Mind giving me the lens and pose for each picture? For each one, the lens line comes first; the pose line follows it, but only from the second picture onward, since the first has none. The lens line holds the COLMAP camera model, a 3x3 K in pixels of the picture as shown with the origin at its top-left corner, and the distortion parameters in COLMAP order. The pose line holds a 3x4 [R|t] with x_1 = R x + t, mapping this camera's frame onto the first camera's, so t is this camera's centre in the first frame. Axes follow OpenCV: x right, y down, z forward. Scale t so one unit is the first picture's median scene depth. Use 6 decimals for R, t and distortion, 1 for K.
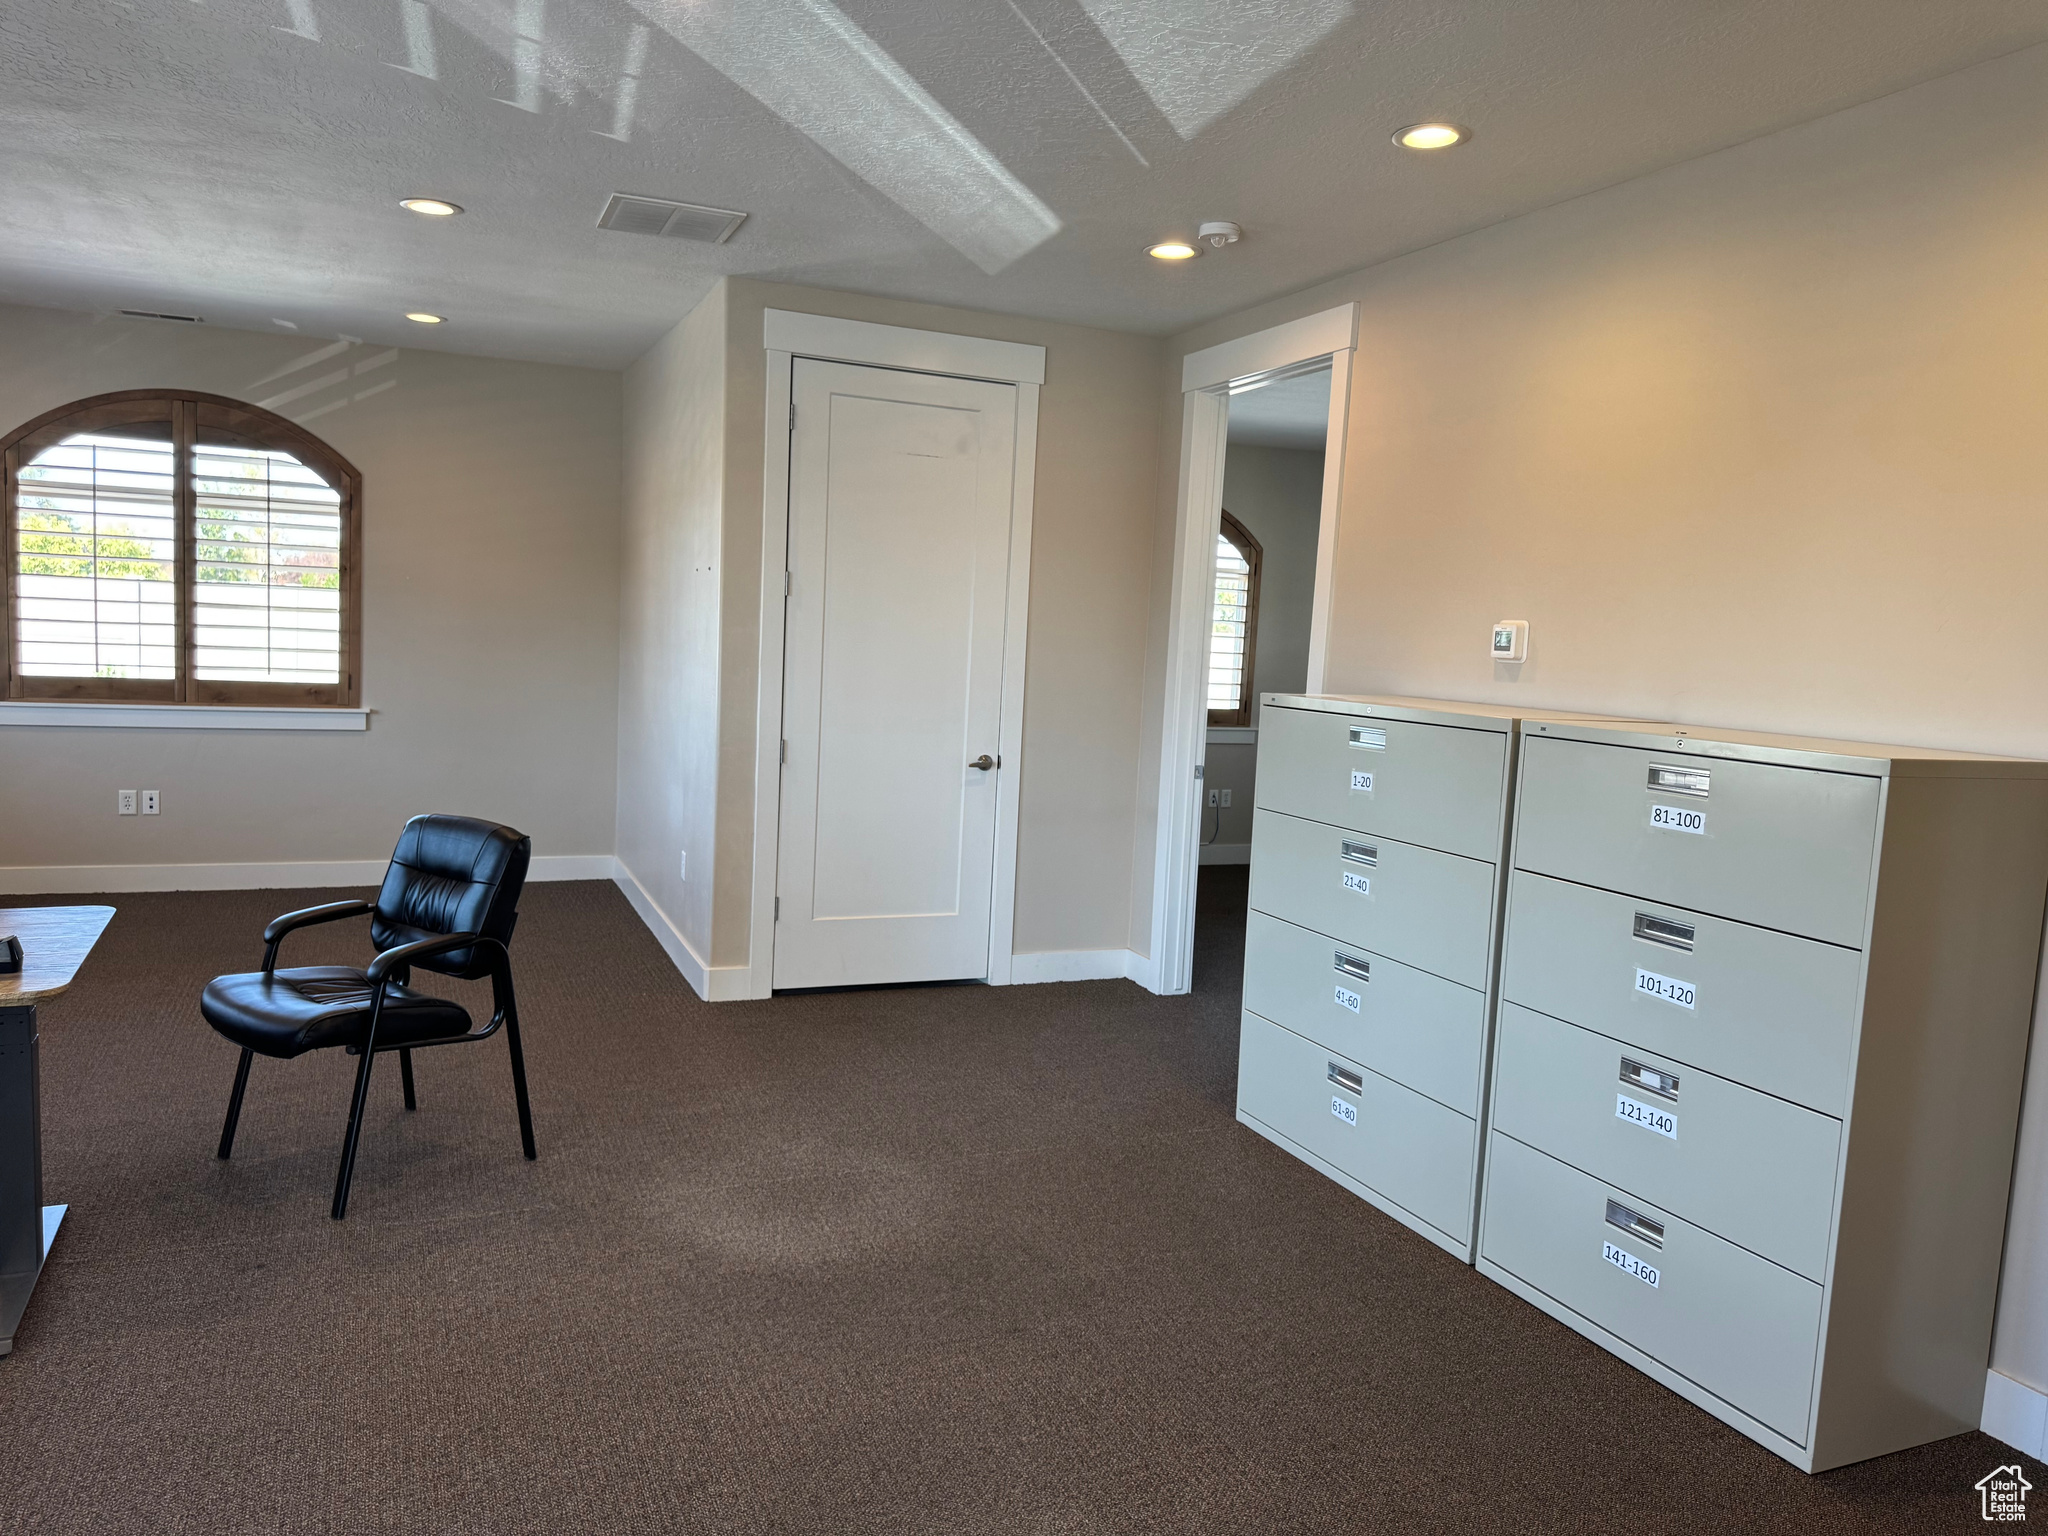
lens RADIAL K [[1432.2, 0, 1021.9], [0, 1432.2, 758.5], [0, 0, 1]] dist [0.022973, -0.030406]
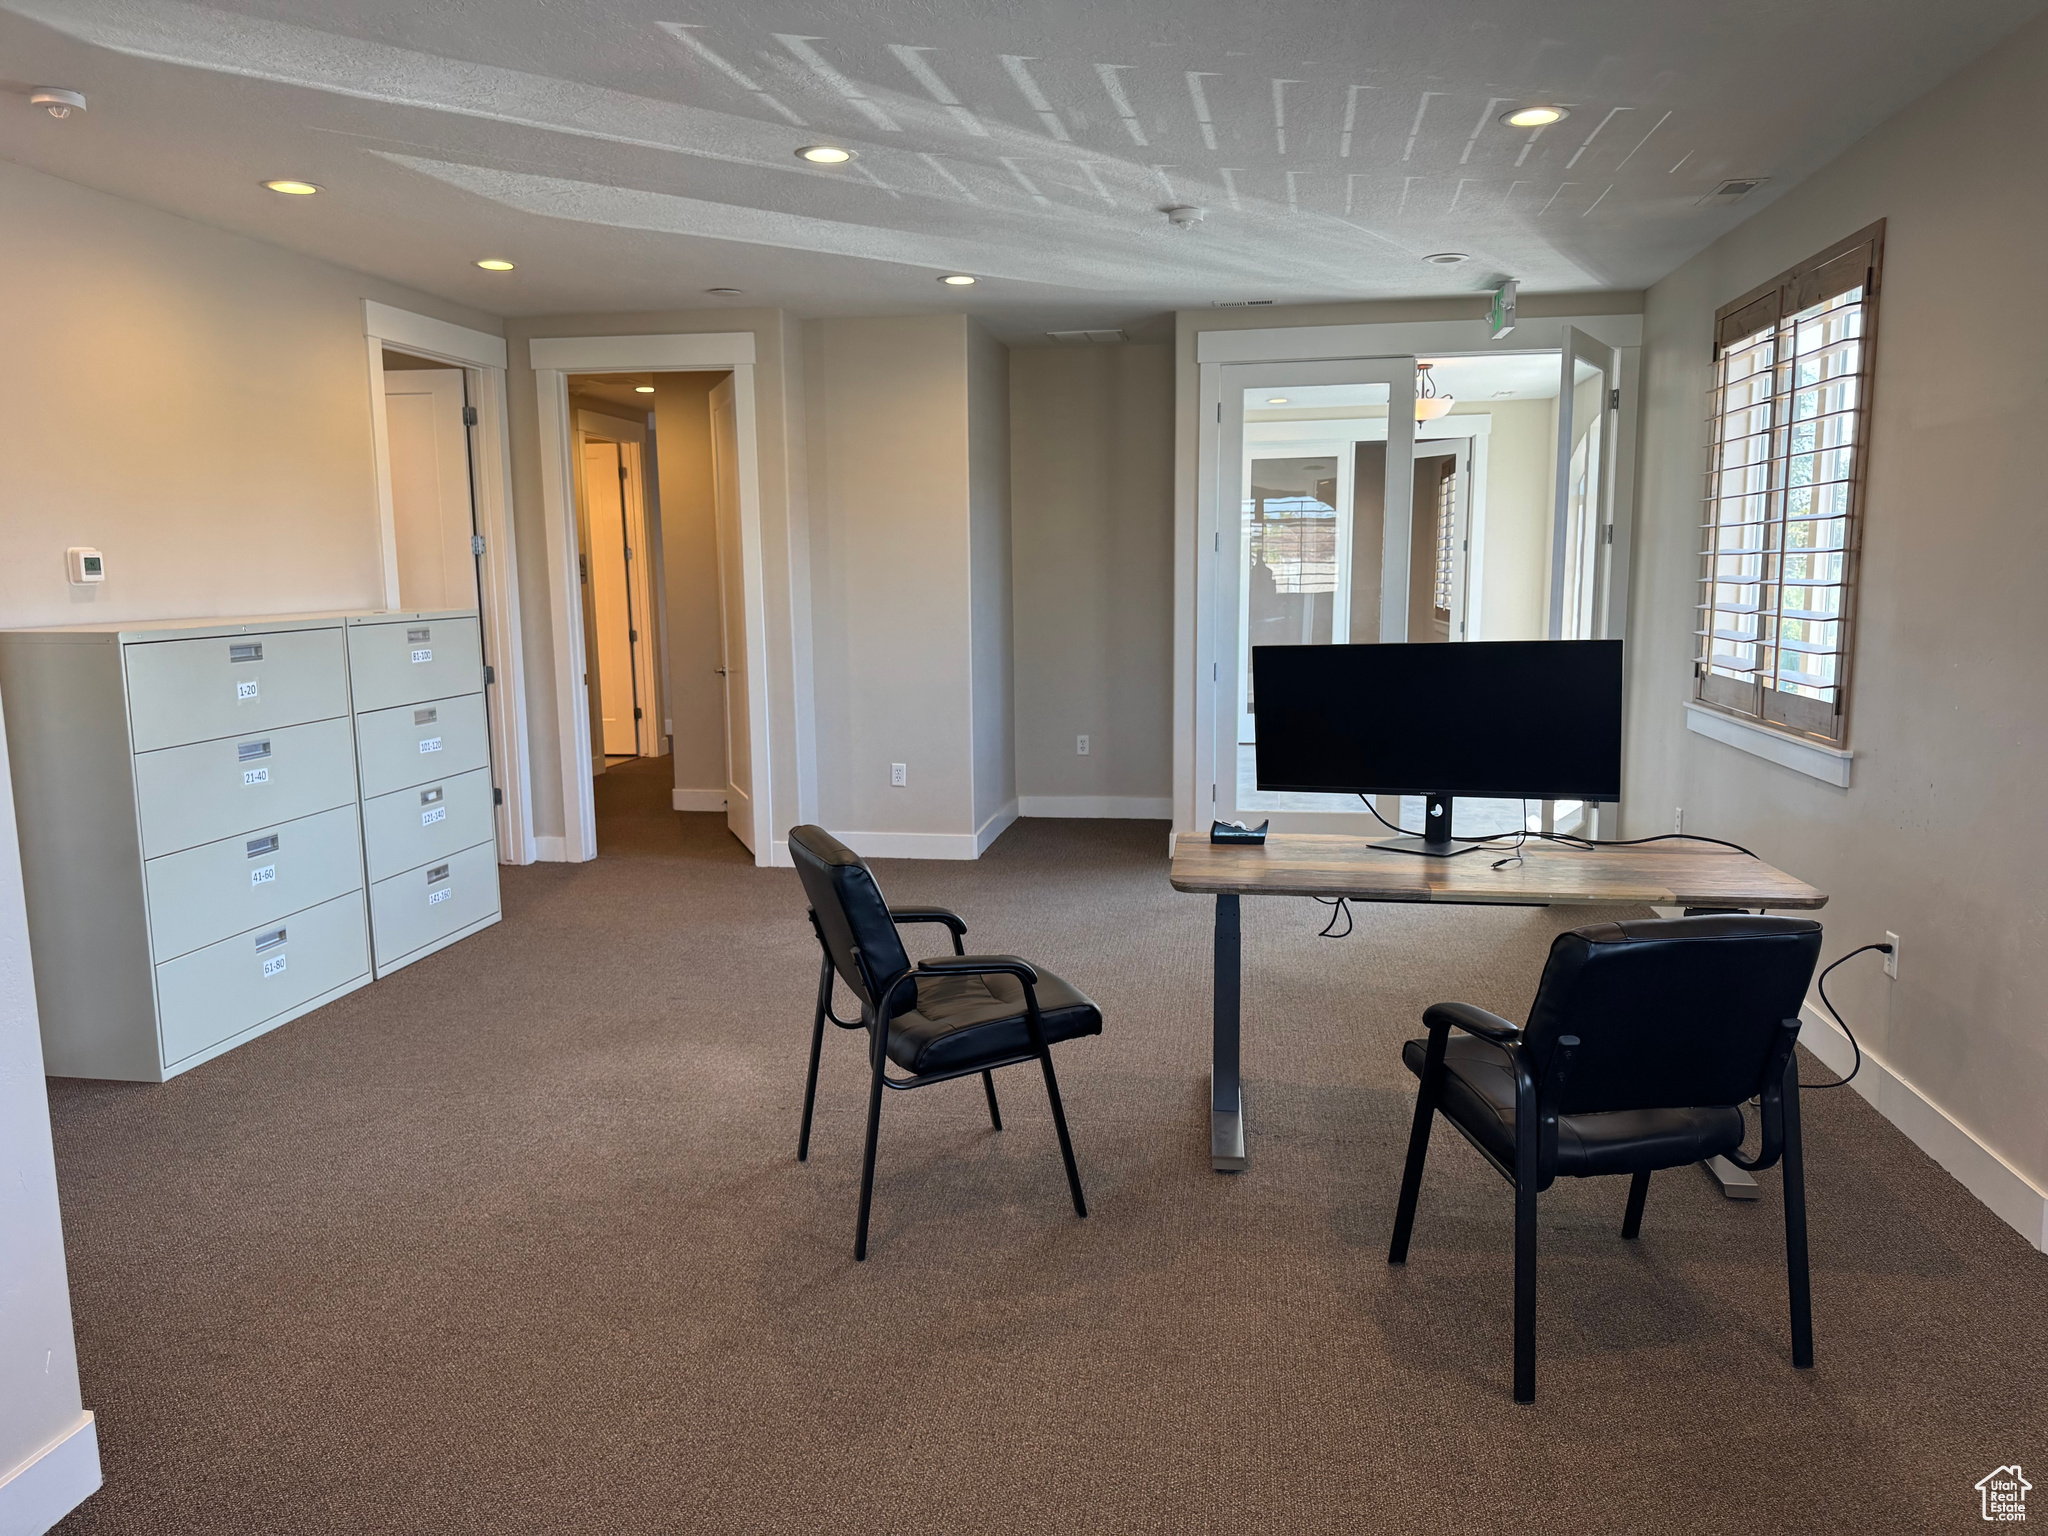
lens RADIAL K [[1432.2, 0, 1024.4], [0, 1432.2, 769.7], [0, 0, 1]] dist [0.022973, -0.030406]
pose [[-0.847203, -0.114749, 0.518730, -0.889499], [0.017250, 0.969939, 0.242735, -0.189379], [-0.530990, 0.214594, -0.819756, 1.582802]]
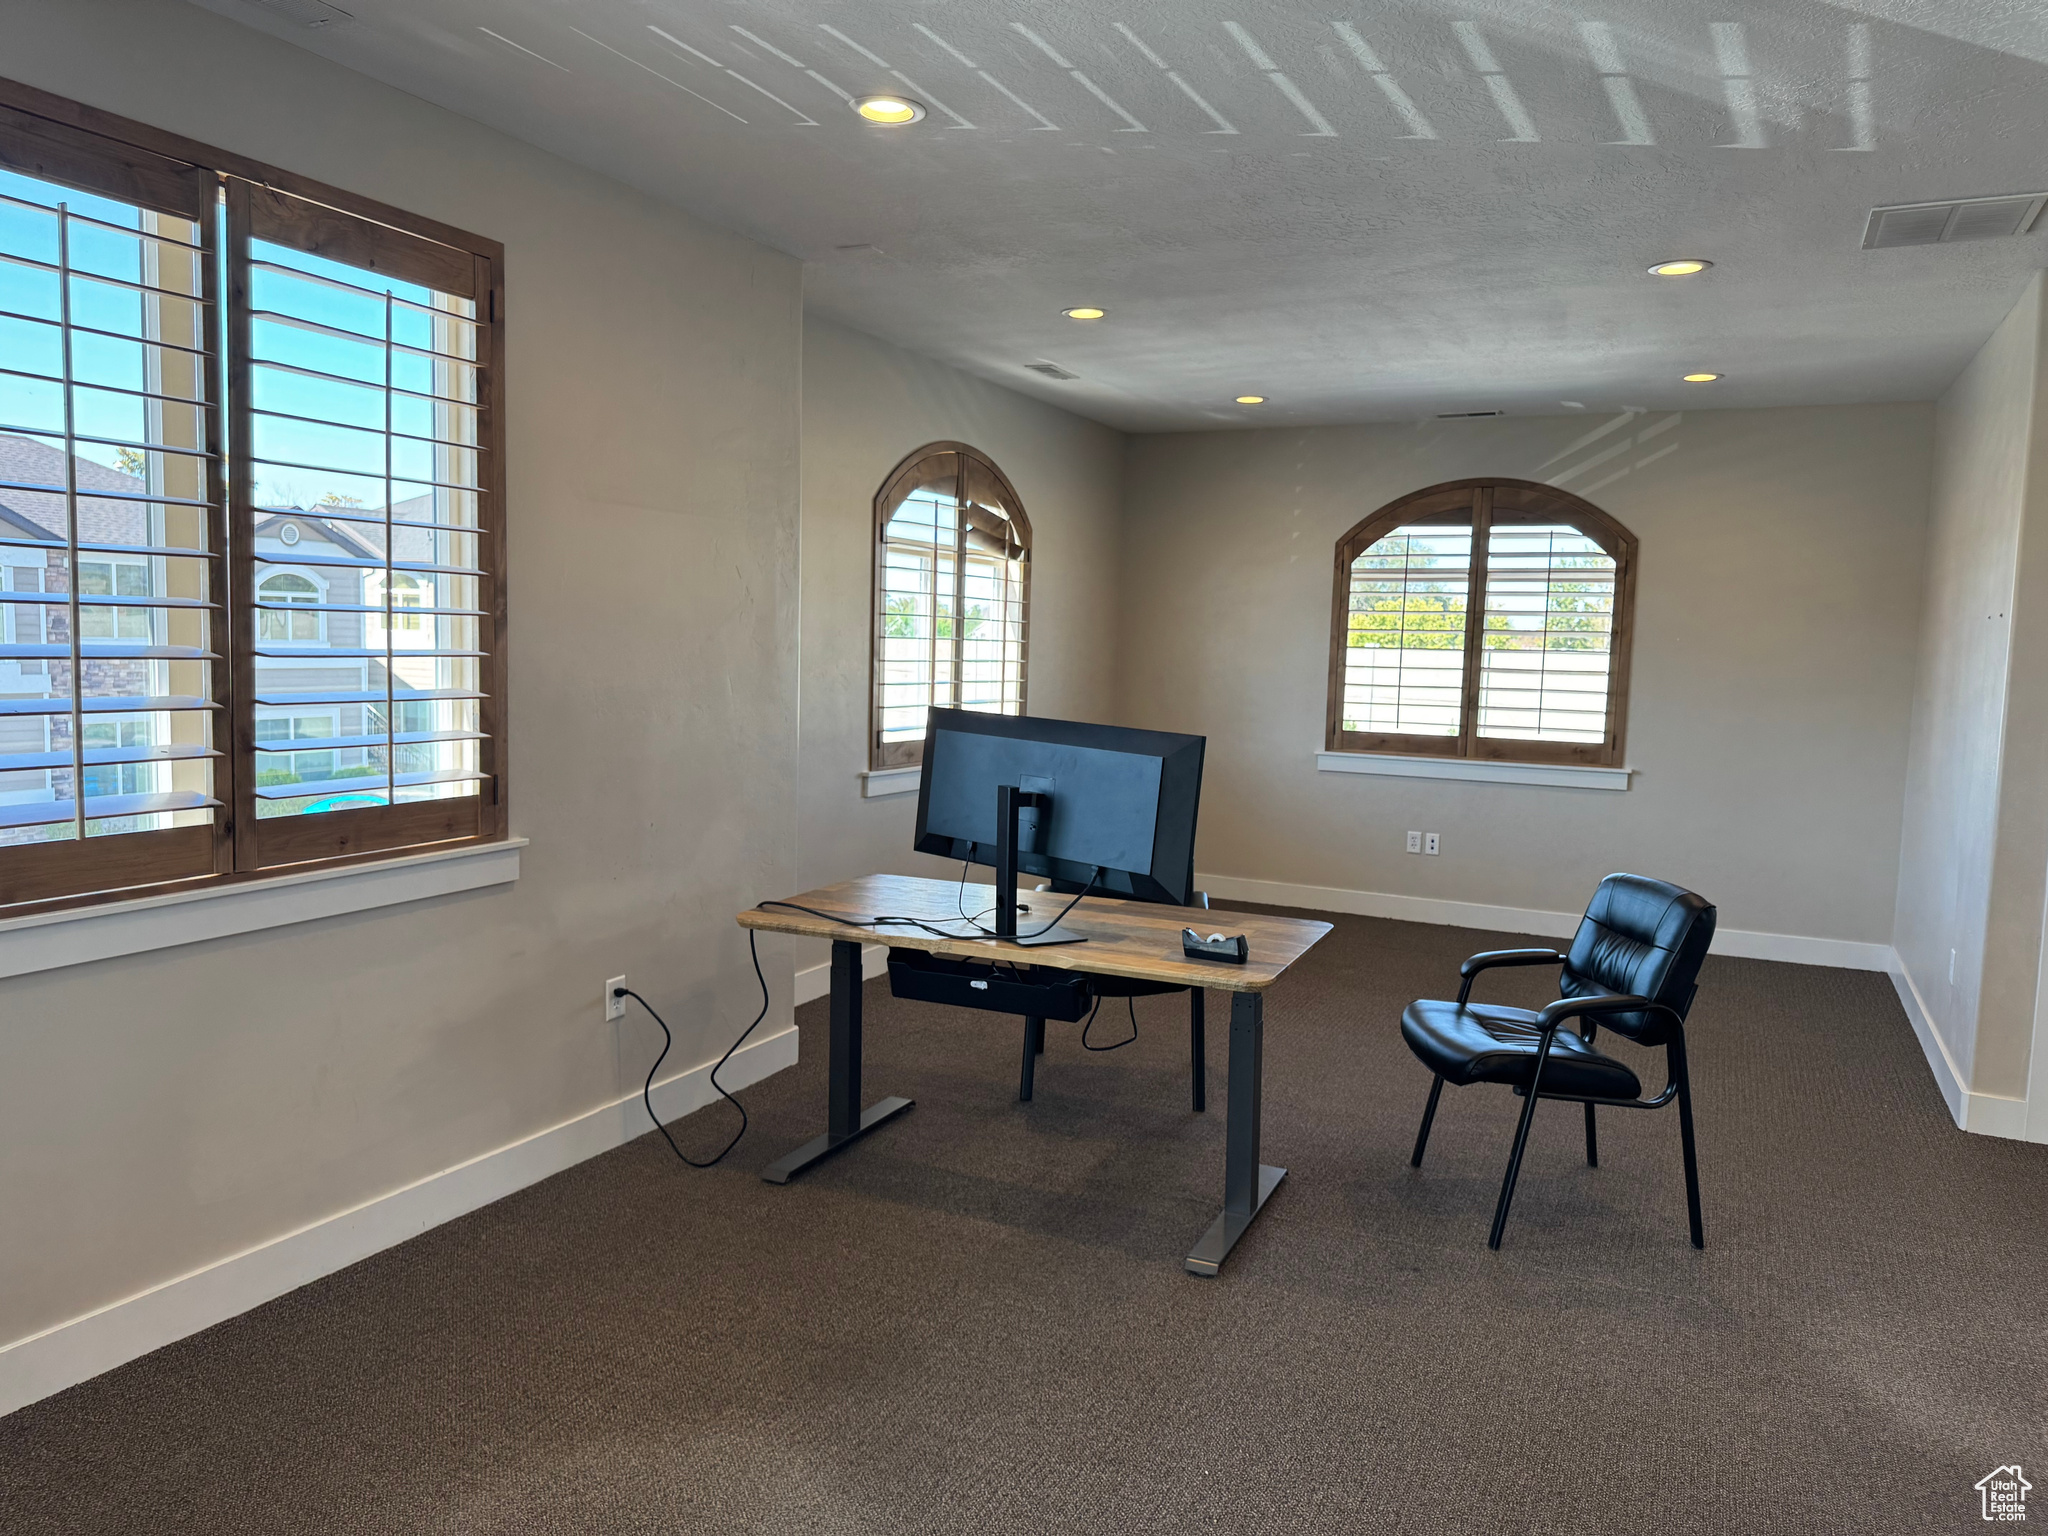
lens RADIAL K [[1432.2, 0, 1023.5], [0, 1432.2, 756.6], [0, 0, 1]] dist [0.022973, -0.030406]
pose [[0.659456, 0.032389, -0.751045, 0.063388], [-0.066422, 0.997674, -0.015297, 0.000829], [0.748803, 0.059974, 0.660074, 0.025609]]
